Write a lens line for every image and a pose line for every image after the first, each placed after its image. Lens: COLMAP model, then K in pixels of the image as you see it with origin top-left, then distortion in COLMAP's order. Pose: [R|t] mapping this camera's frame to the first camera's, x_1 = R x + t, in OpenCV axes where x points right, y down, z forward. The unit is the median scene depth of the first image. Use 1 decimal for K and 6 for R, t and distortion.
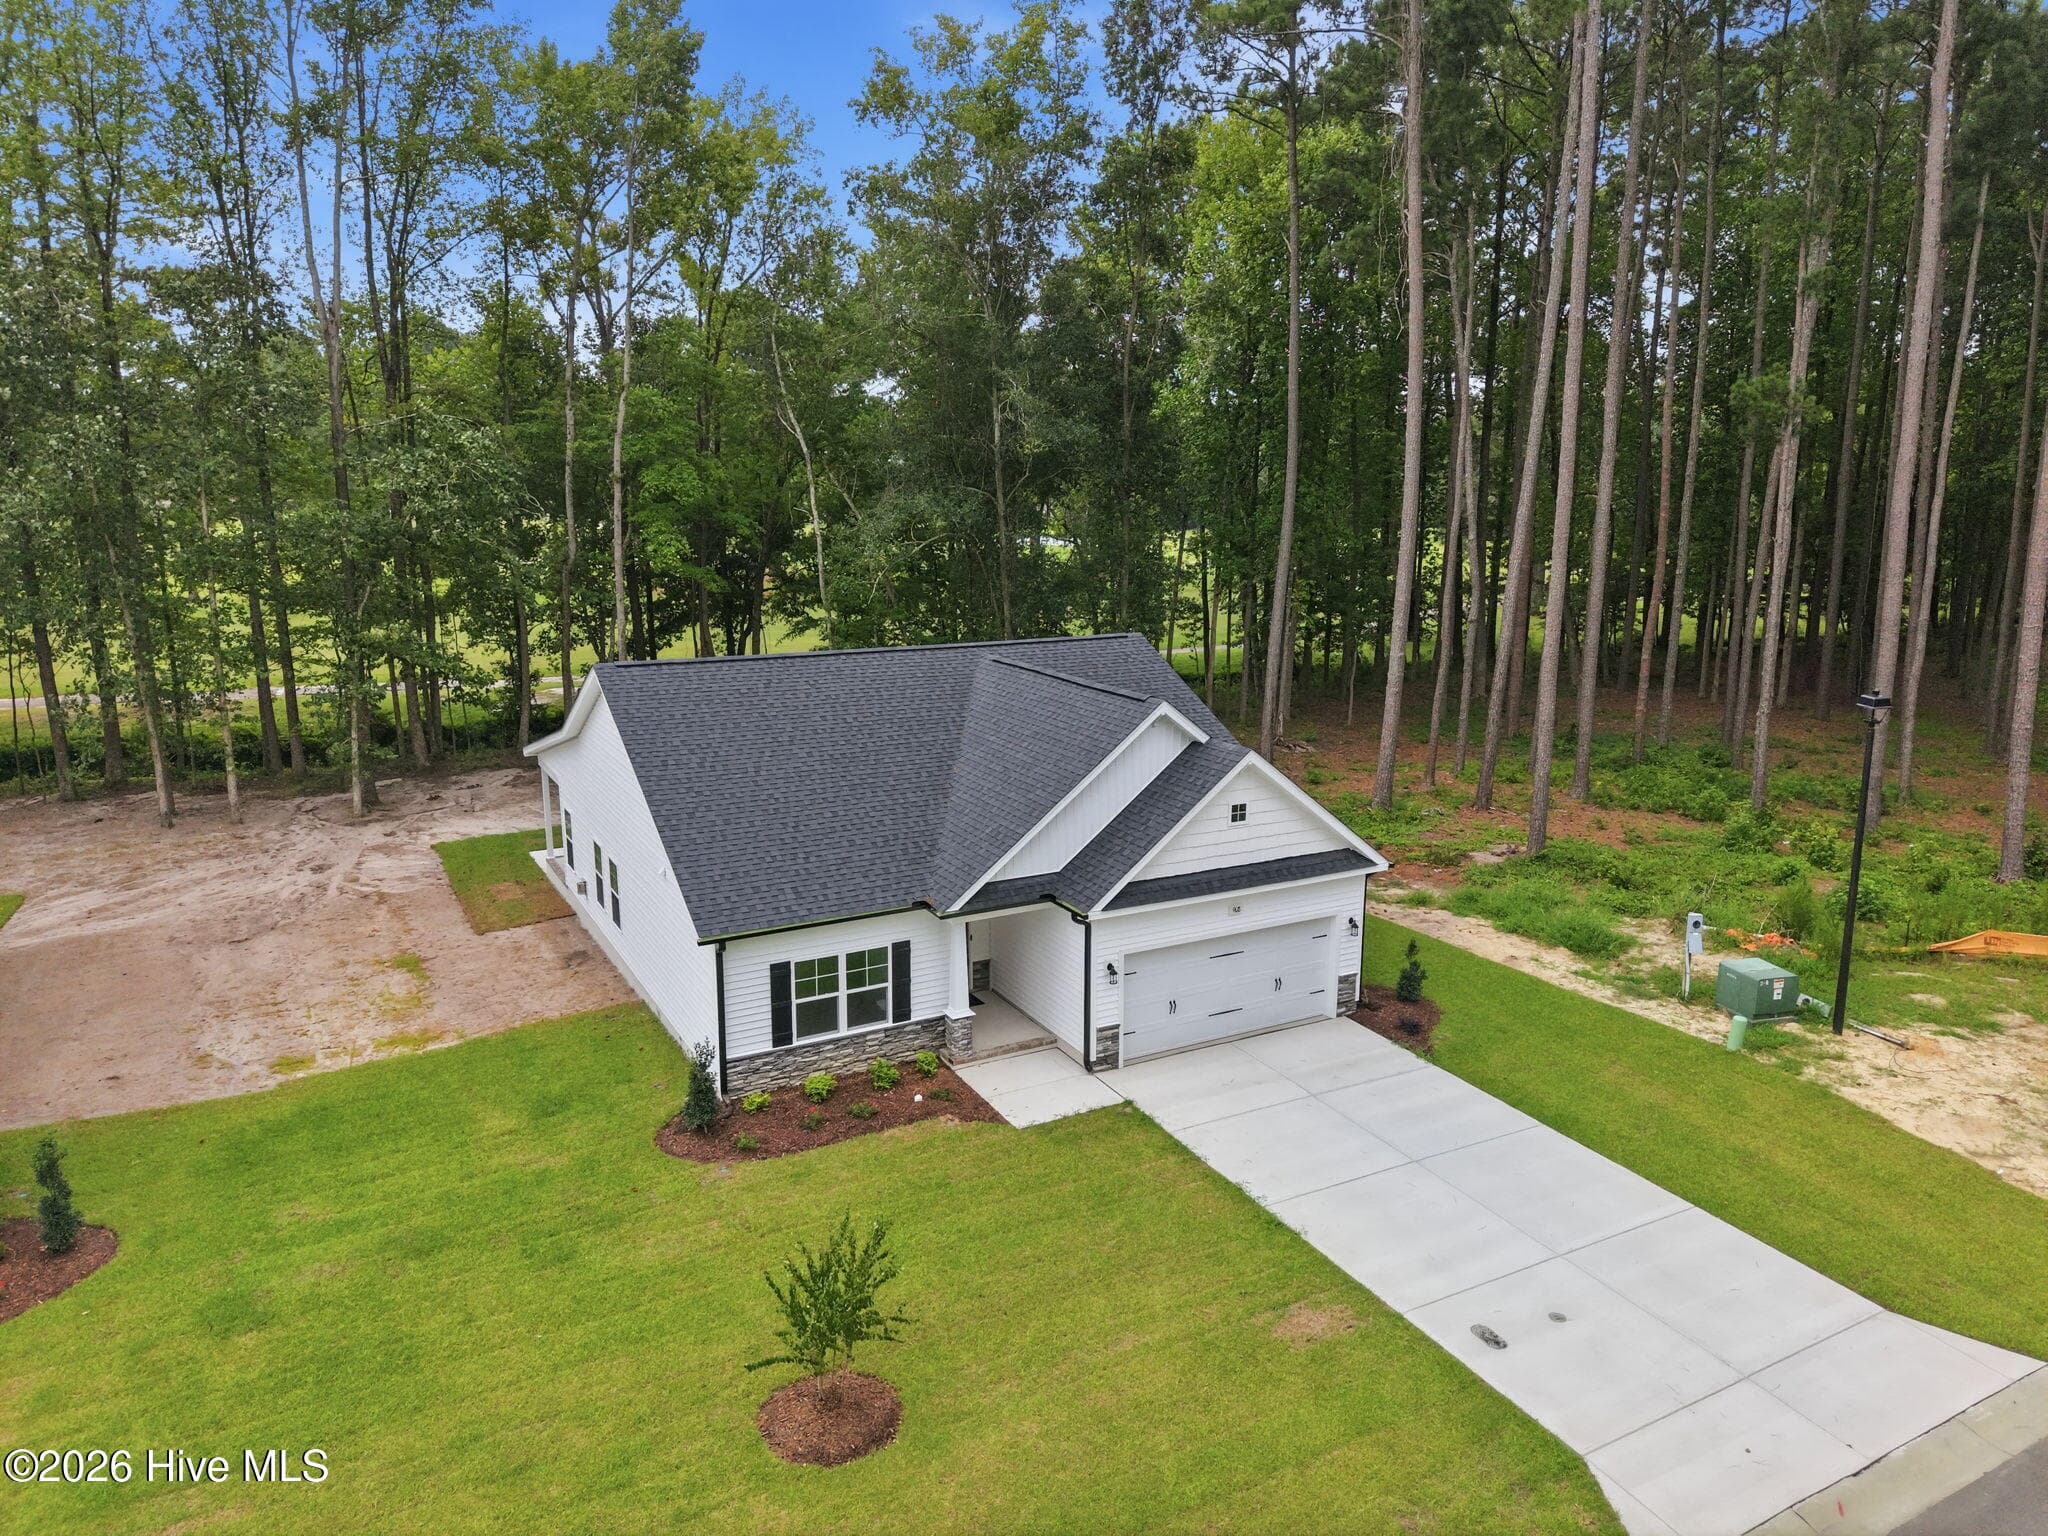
lens RADIAL K [[1386.8, 0, 1026.0], [0, 1386.8, 720.7], [0, 0, 1]] dist [0.003812, -0.005156]
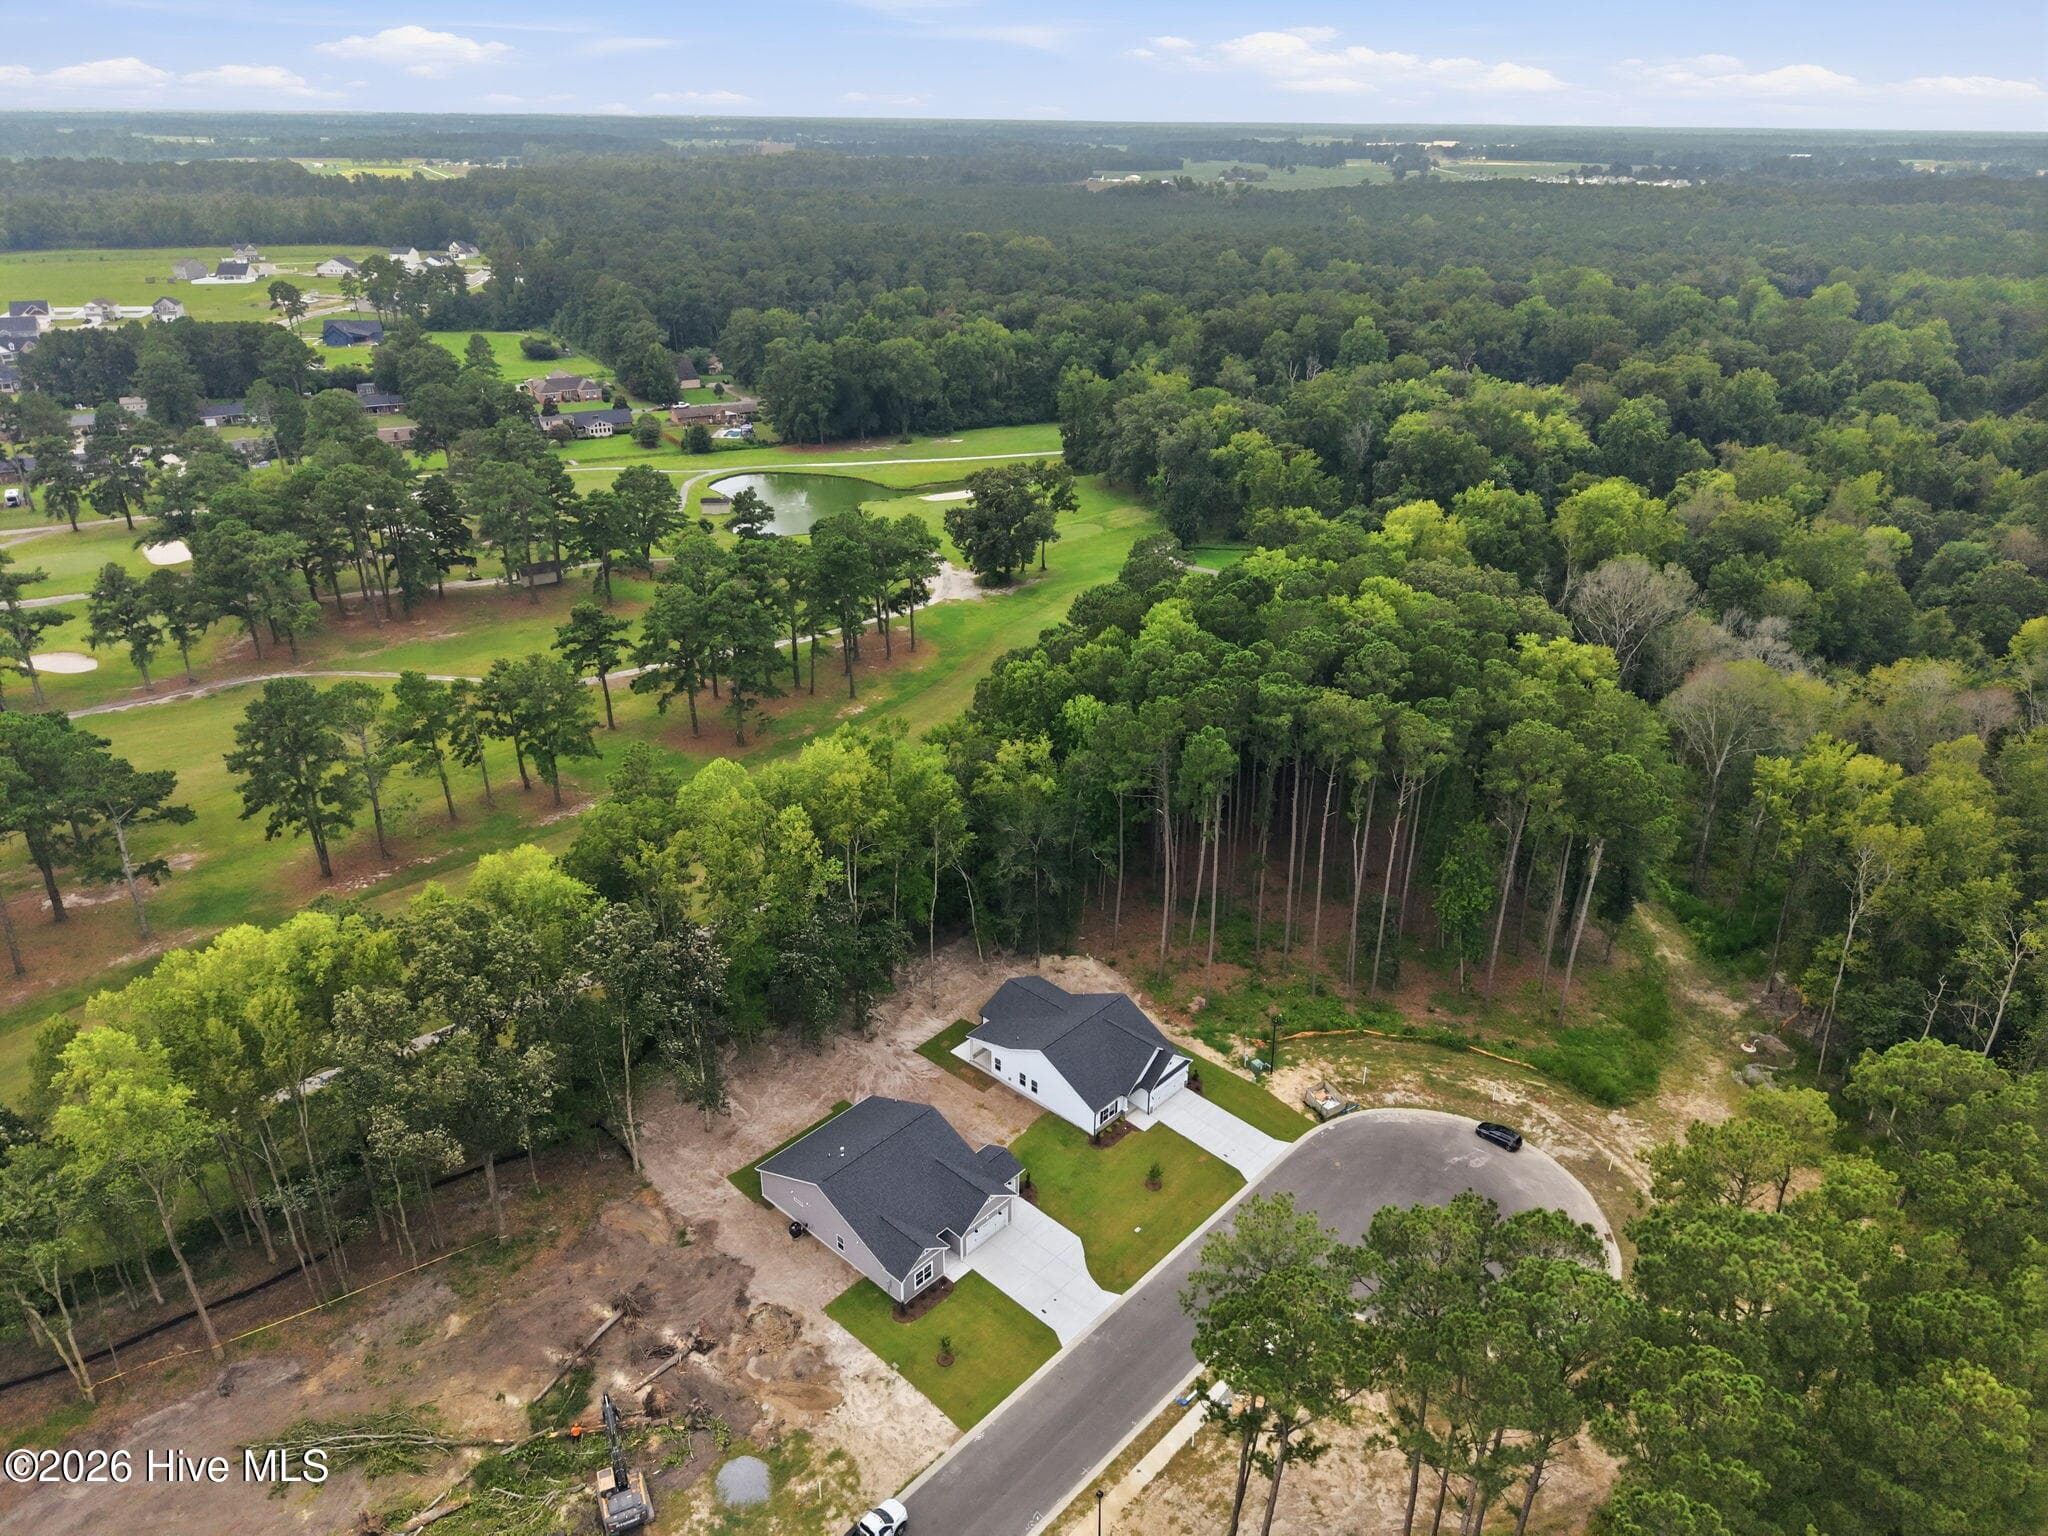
lens RADIAL K [[1371.3, 0, 1021.0], [0, 1371.3, 761.9], [0, 0, 1]] dist [0.010460, -0.001651]
pose [[0.948922, -0.127930, 0.288411, -1.830583], [0.046825, 0.961088, 0.272246, -2.604327], [-0.312017, -0.244836, 0.917987, -3.506486]]
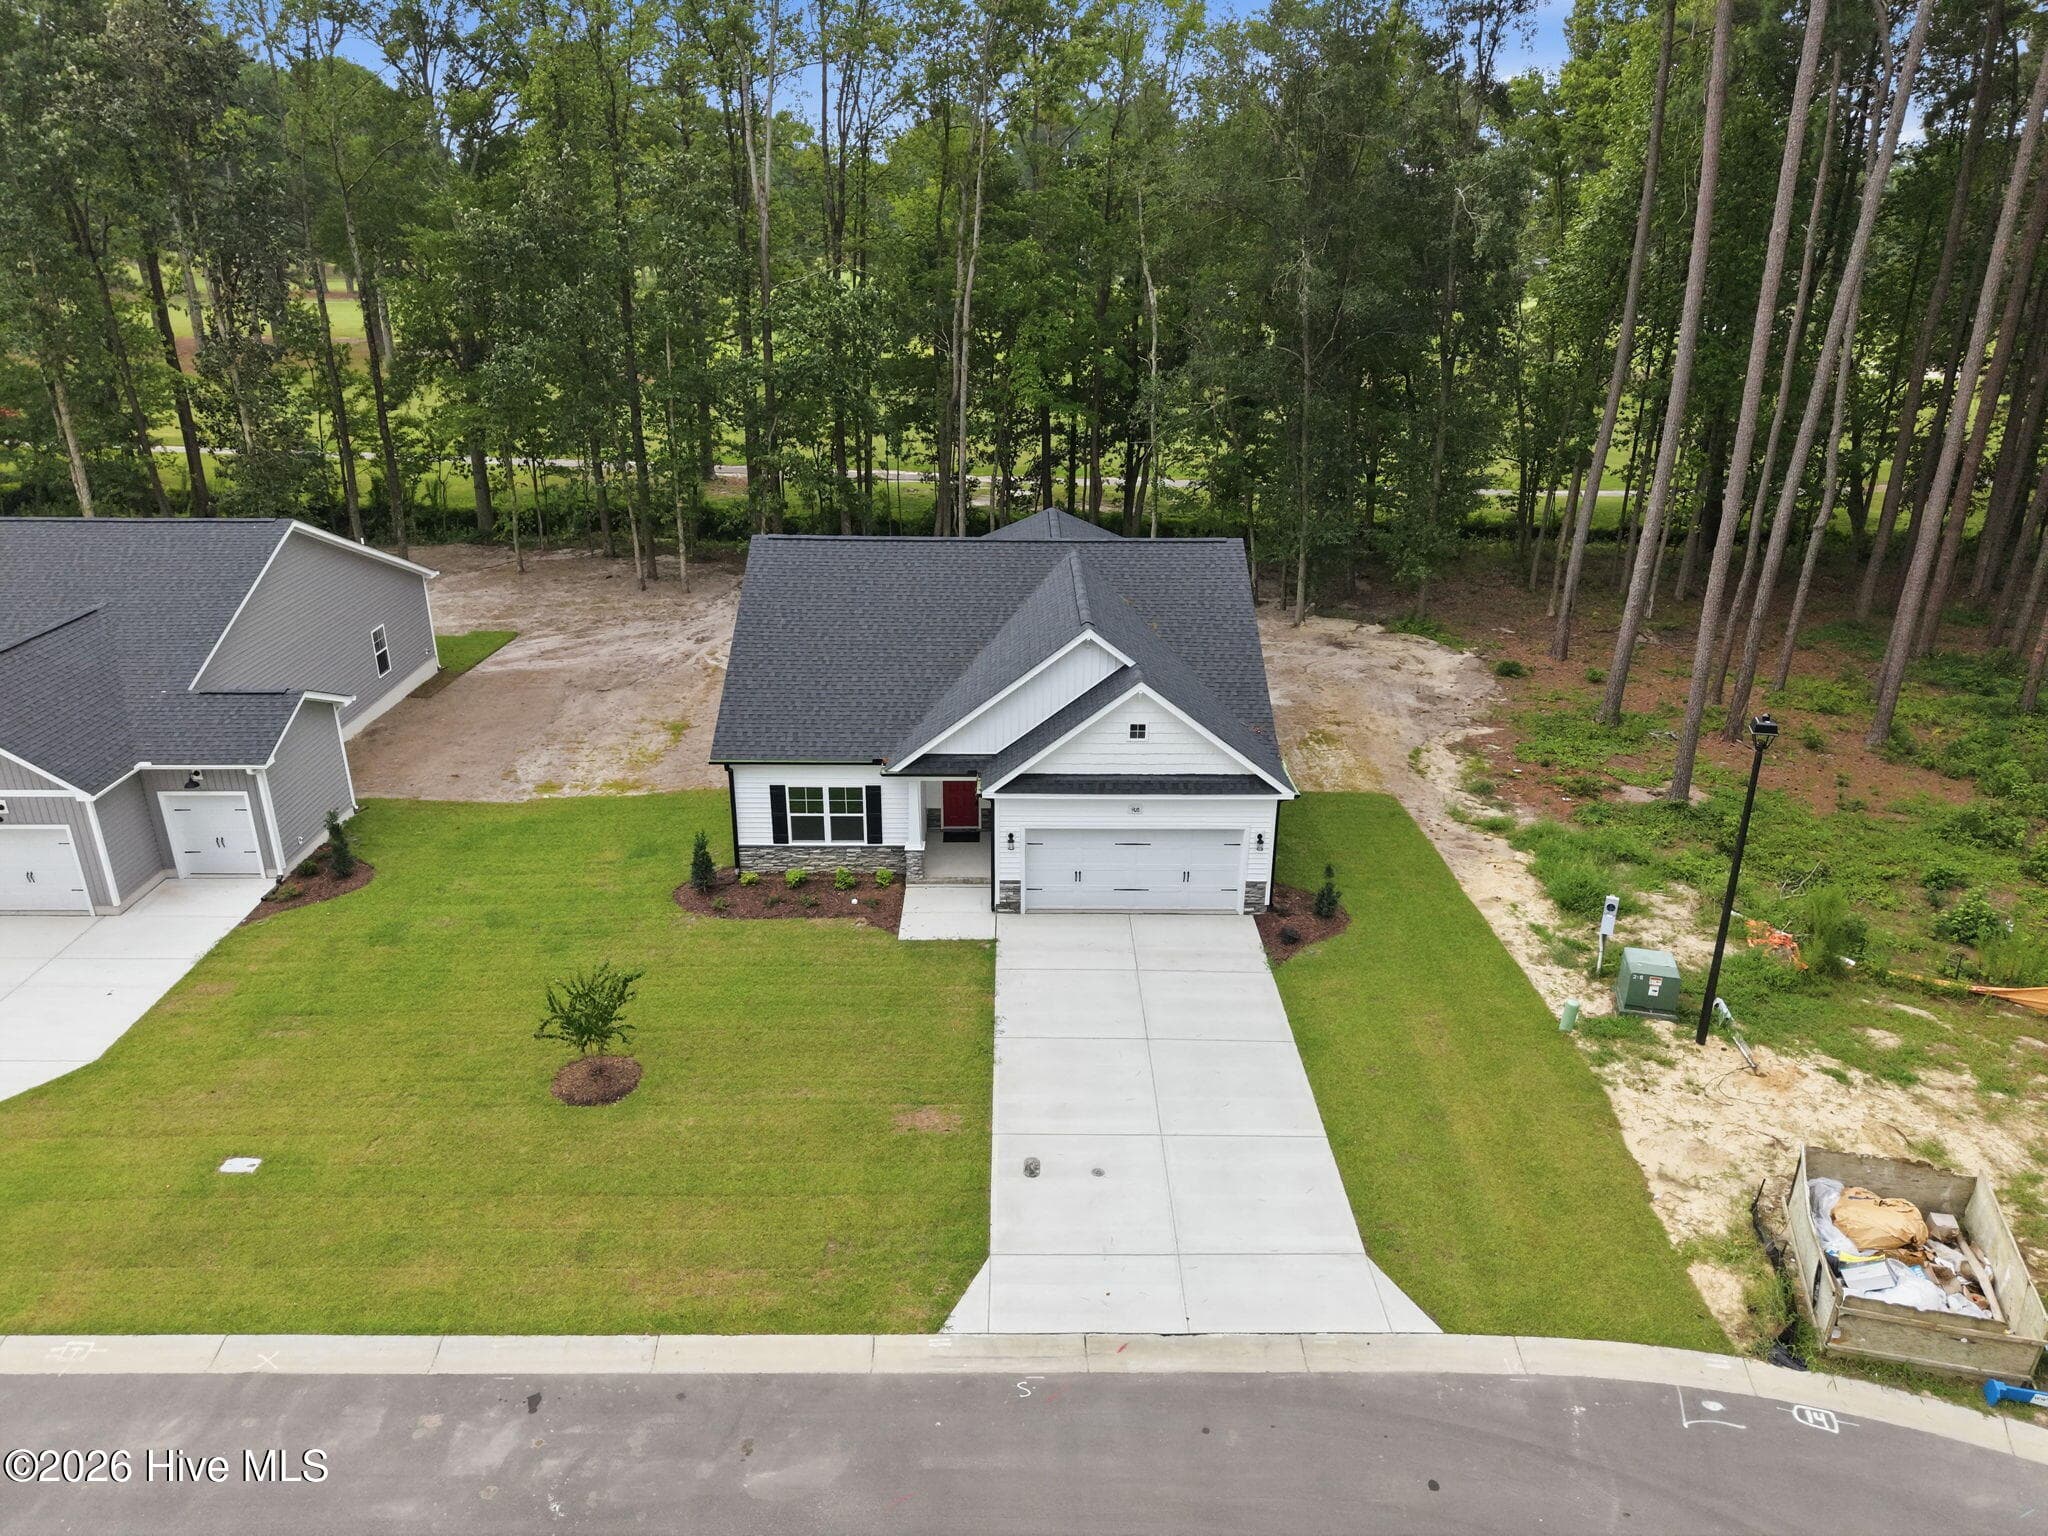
lens RADIAL K [[1392.8, 0, 1022.3], [0, 1392.8, 745.1], [0, 0, 1]] dist [0.006268, -0.000045]
pose [[0.883537, 0.172266, -0.435530, 0.601567], [-0.087402, 0.974211, 0.208025, -0.164431], [0.460134, -0.145732, 0.875808, -0.085574]]
